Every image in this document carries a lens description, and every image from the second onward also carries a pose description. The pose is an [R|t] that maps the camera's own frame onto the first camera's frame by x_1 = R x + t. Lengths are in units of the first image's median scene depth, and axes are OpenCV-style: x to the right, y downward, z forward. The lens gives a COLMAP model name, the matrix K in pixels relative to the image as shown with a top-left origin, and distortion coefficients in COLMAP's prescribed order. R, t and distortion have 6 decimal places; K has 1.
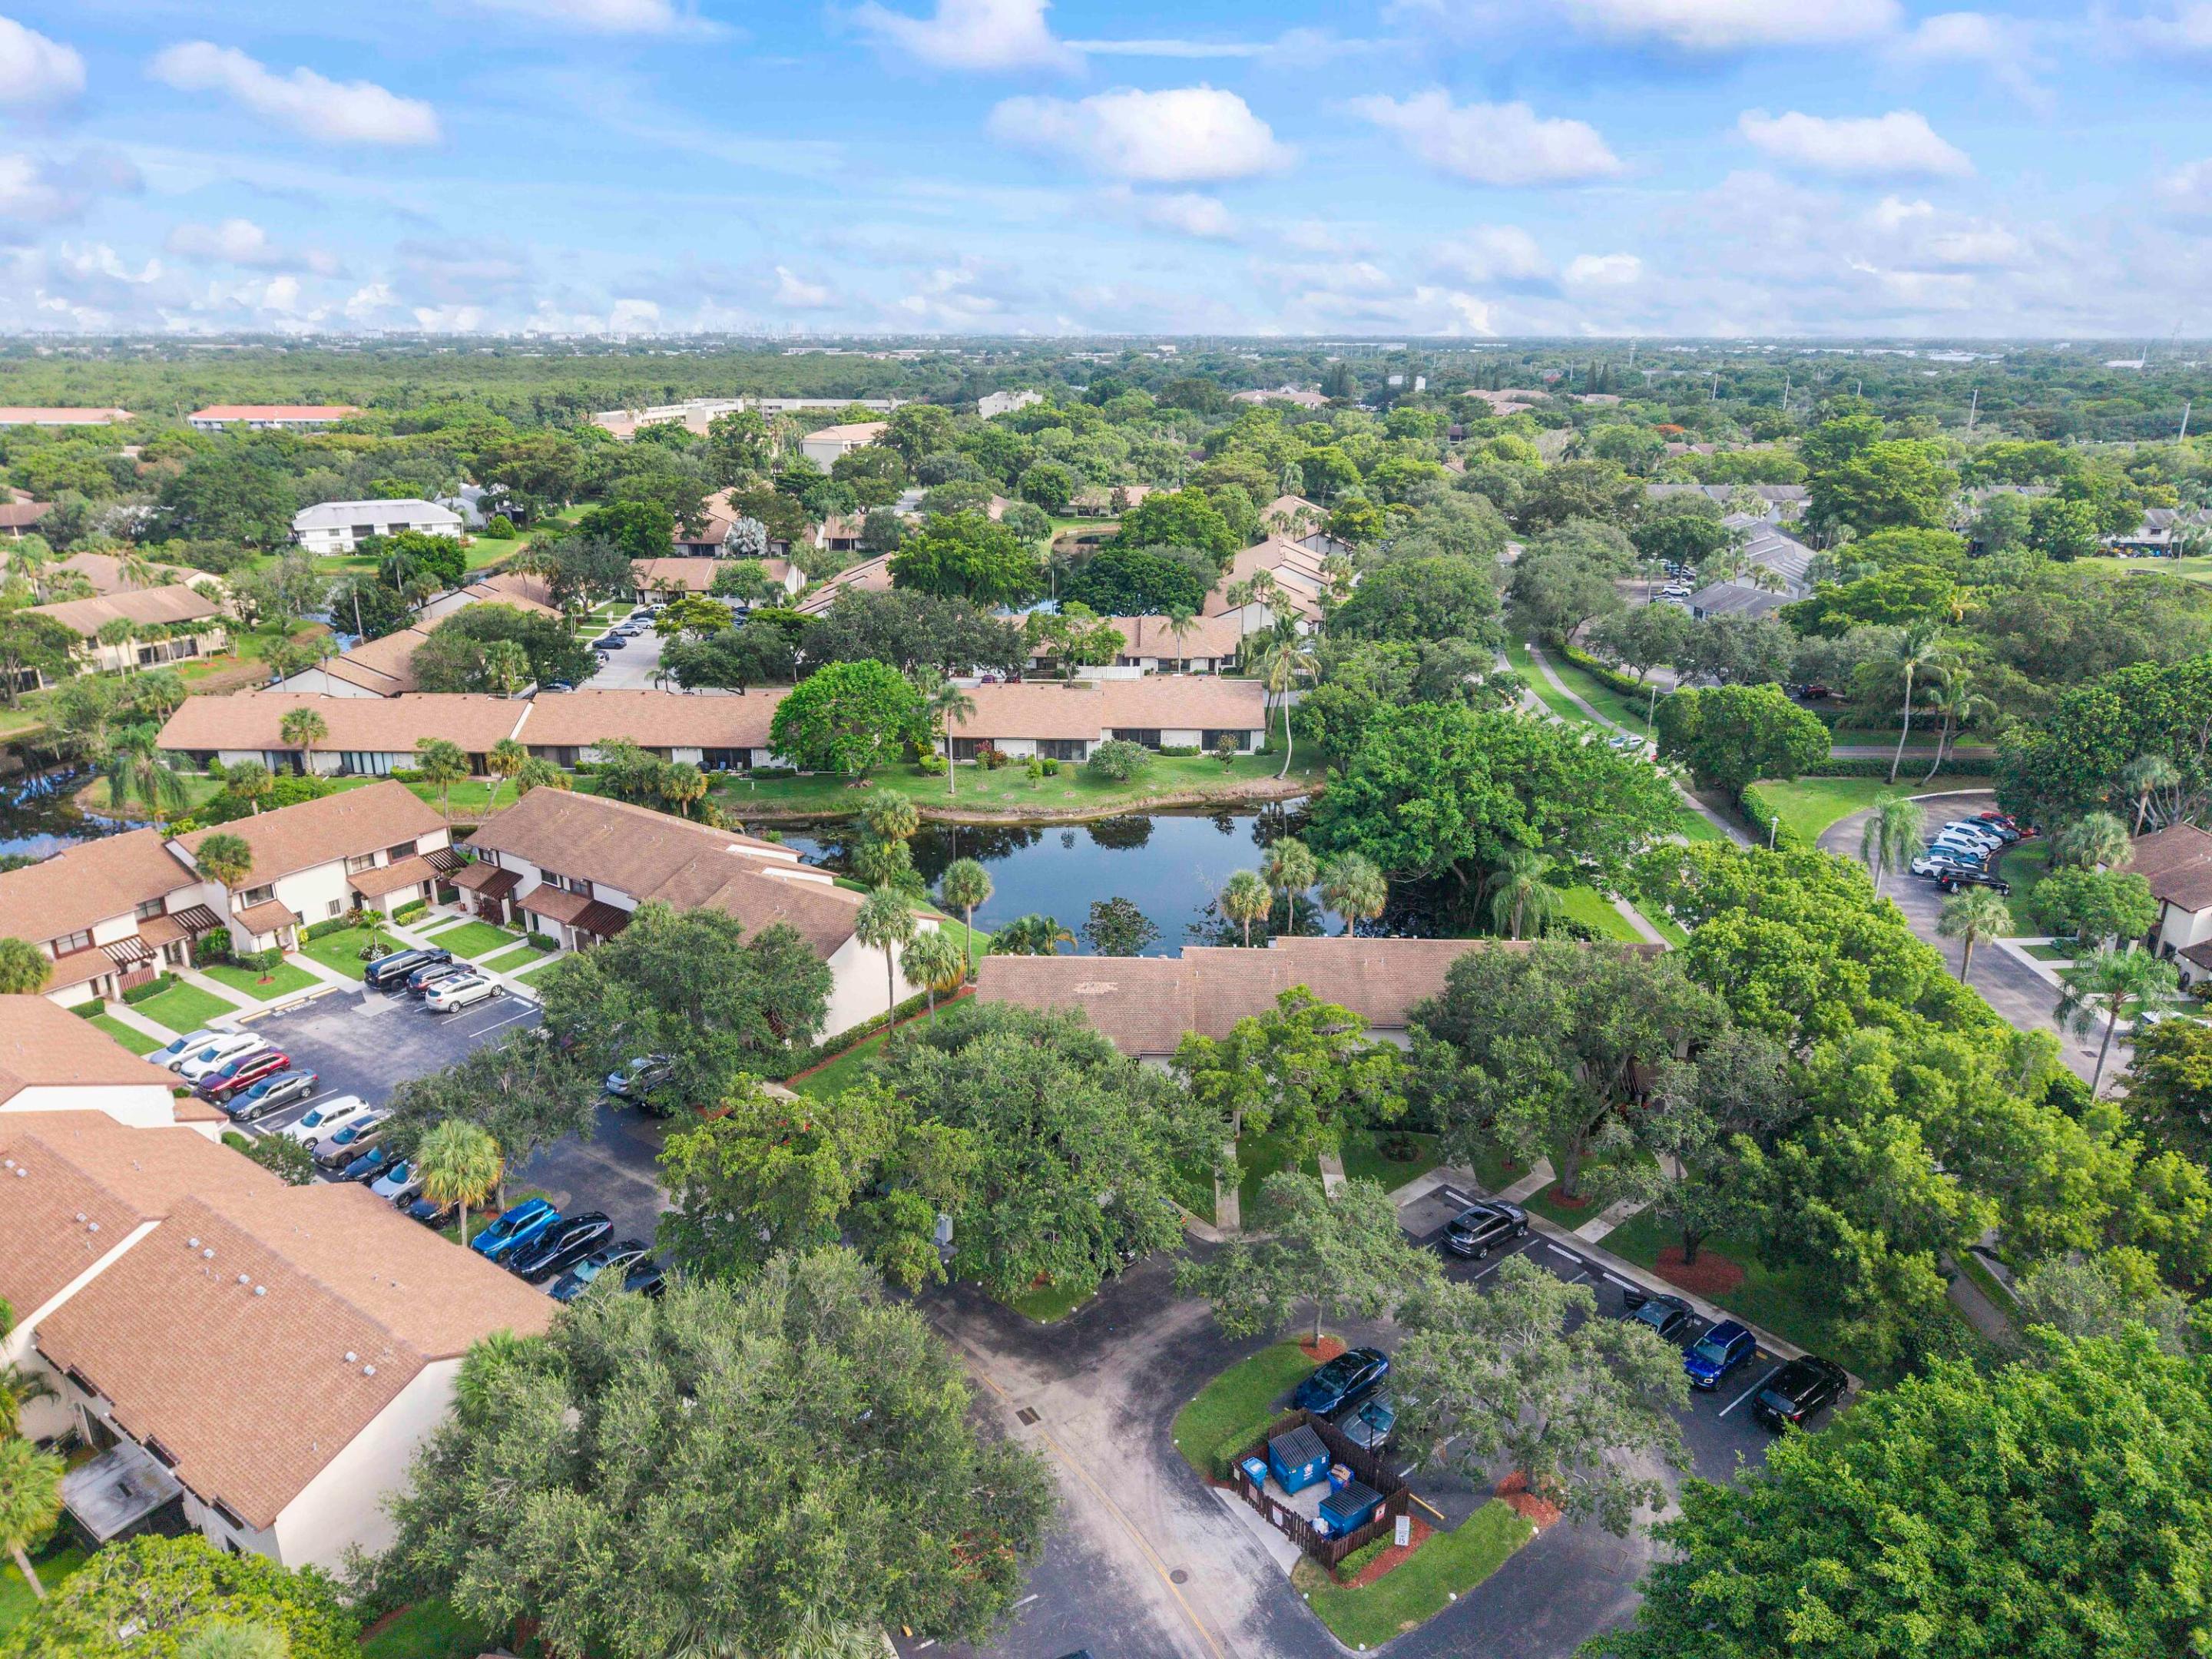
lens RADIAL K [[1503.6, 0, 1106.0], [0, 1503.6, 829.5], [0, 0, 1]] dist [0.019270, -0.009611]
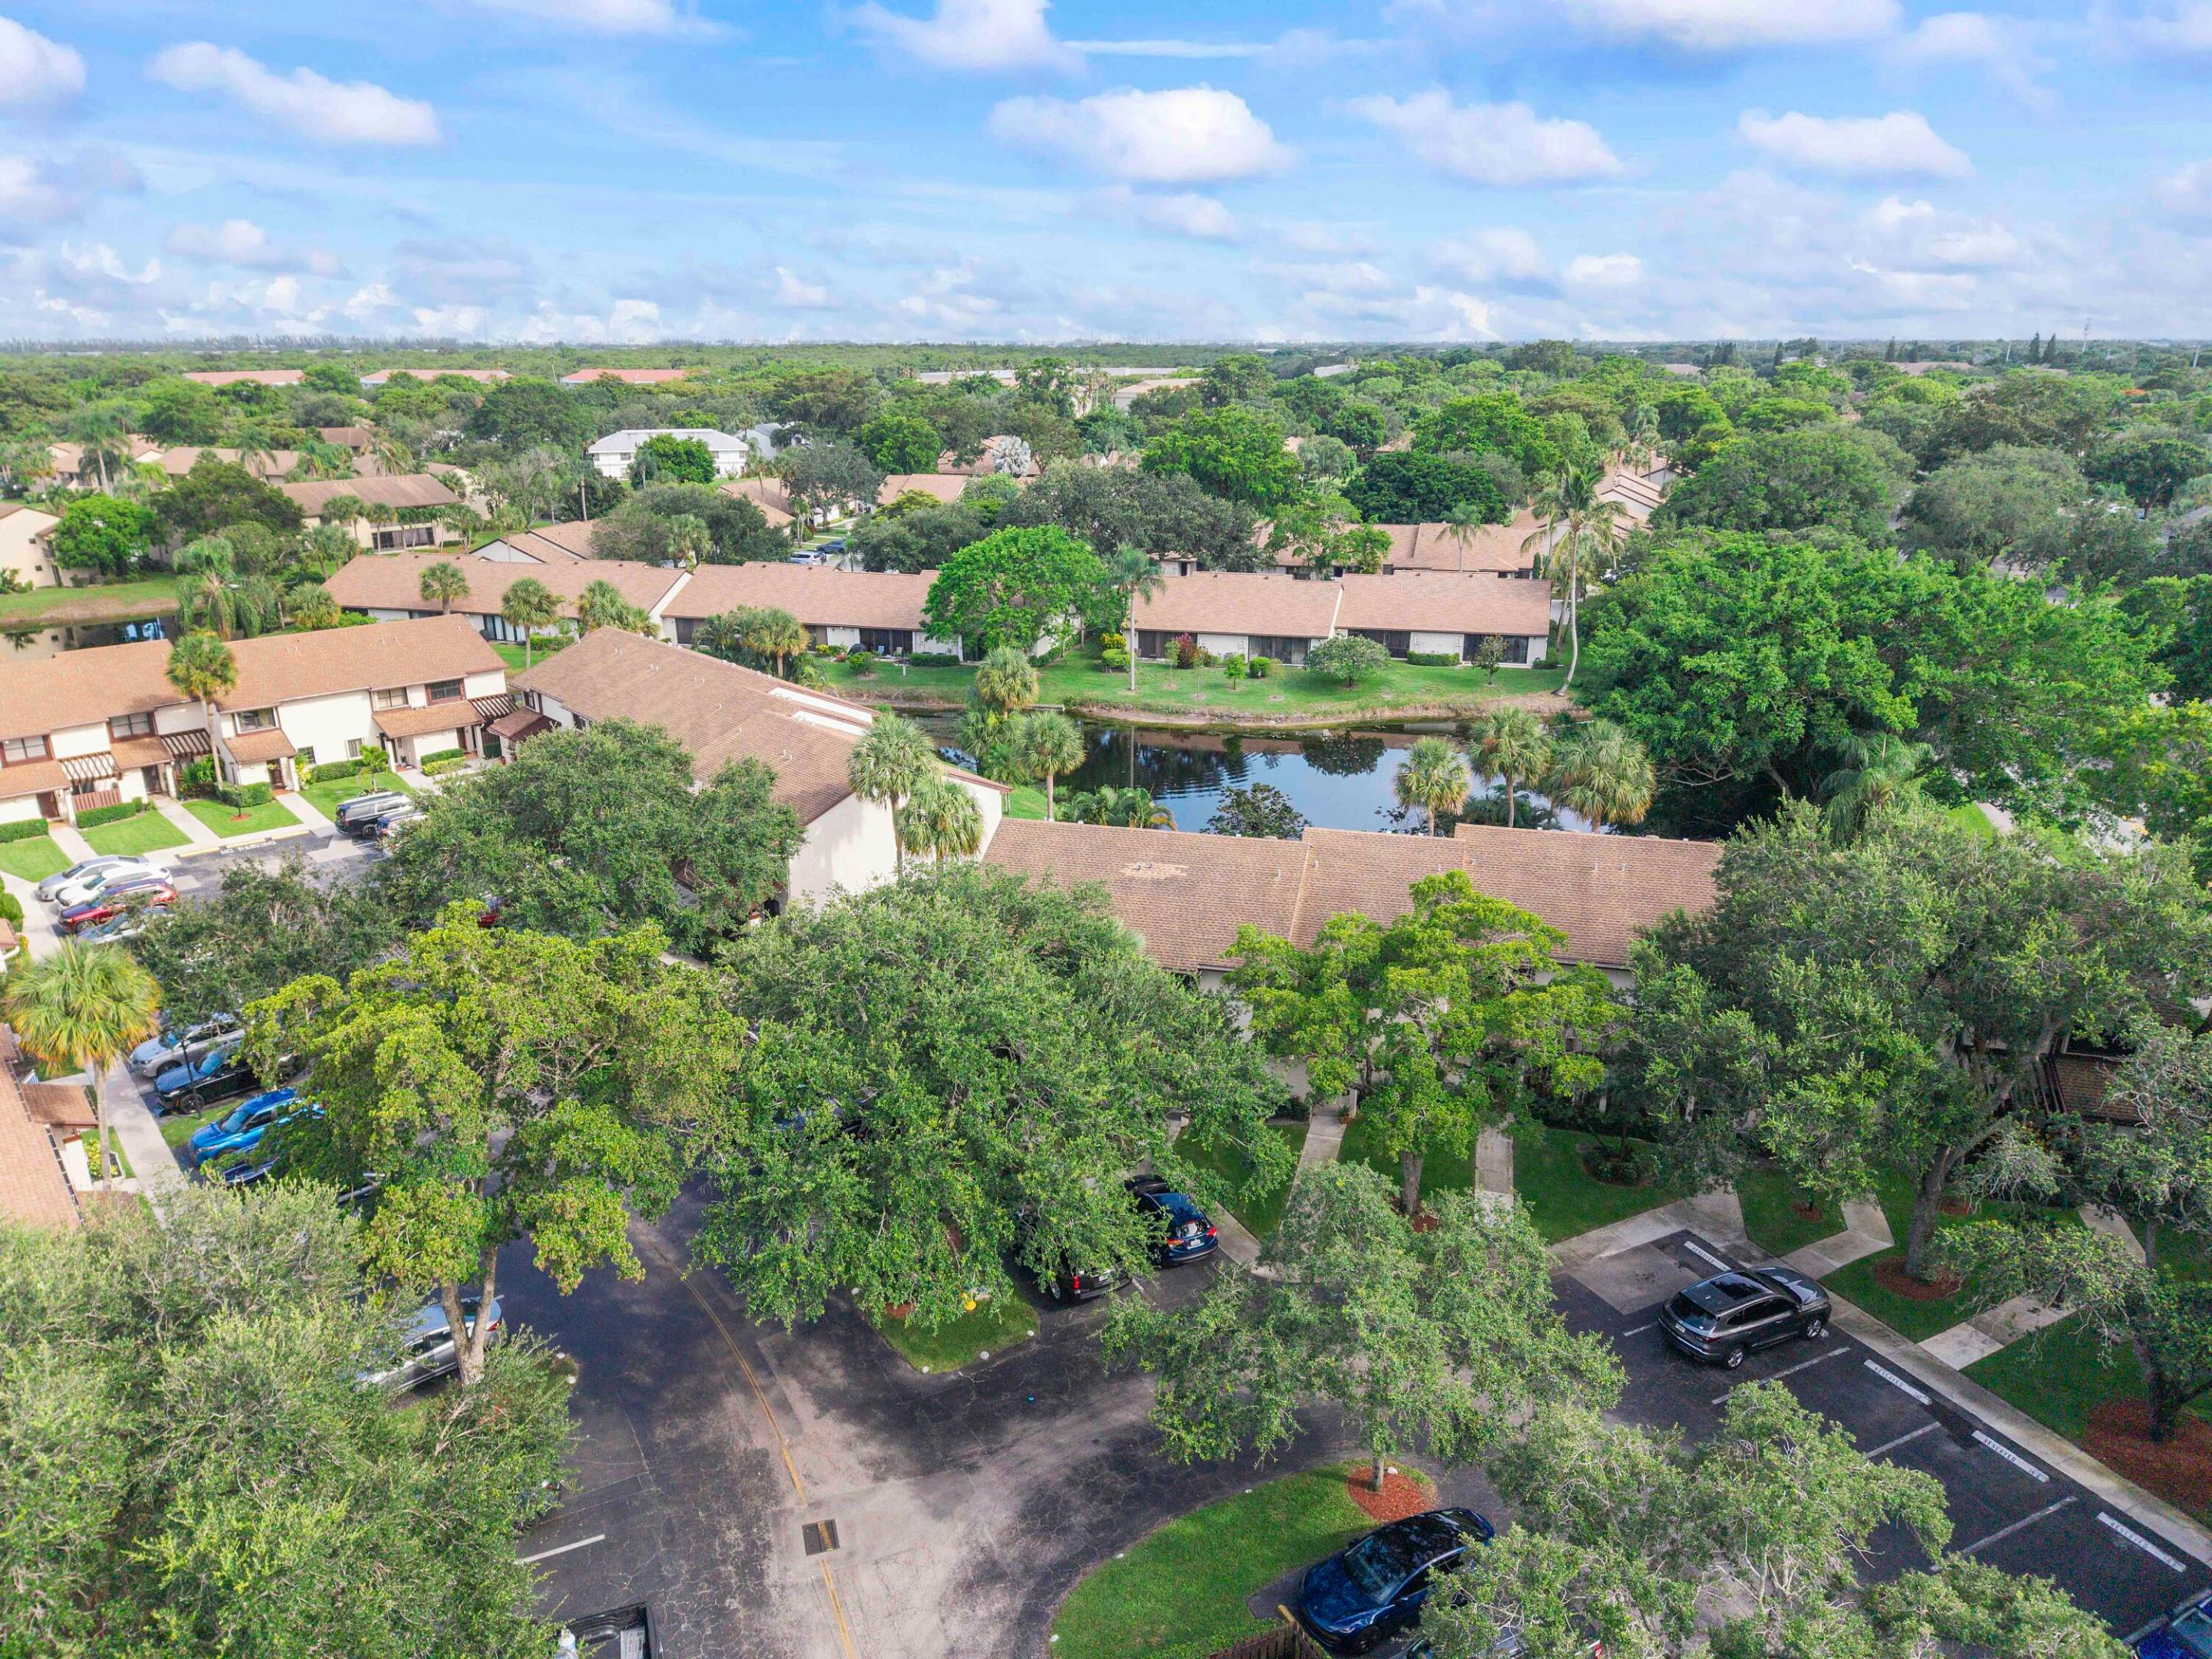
lens RADIAL K [[1503.6, 0, 1106.0], [0, 1503.6, 829.5], [0, 0, 1]] dist [0.019270, -0.009611]
pose [[0.973201, 0.066867, -0.220019, 0.069848], [-0.068113, 0.997676, 0.001925, 0.053139], [0.219637, 0.013113, 0.975494, 0.211583]]
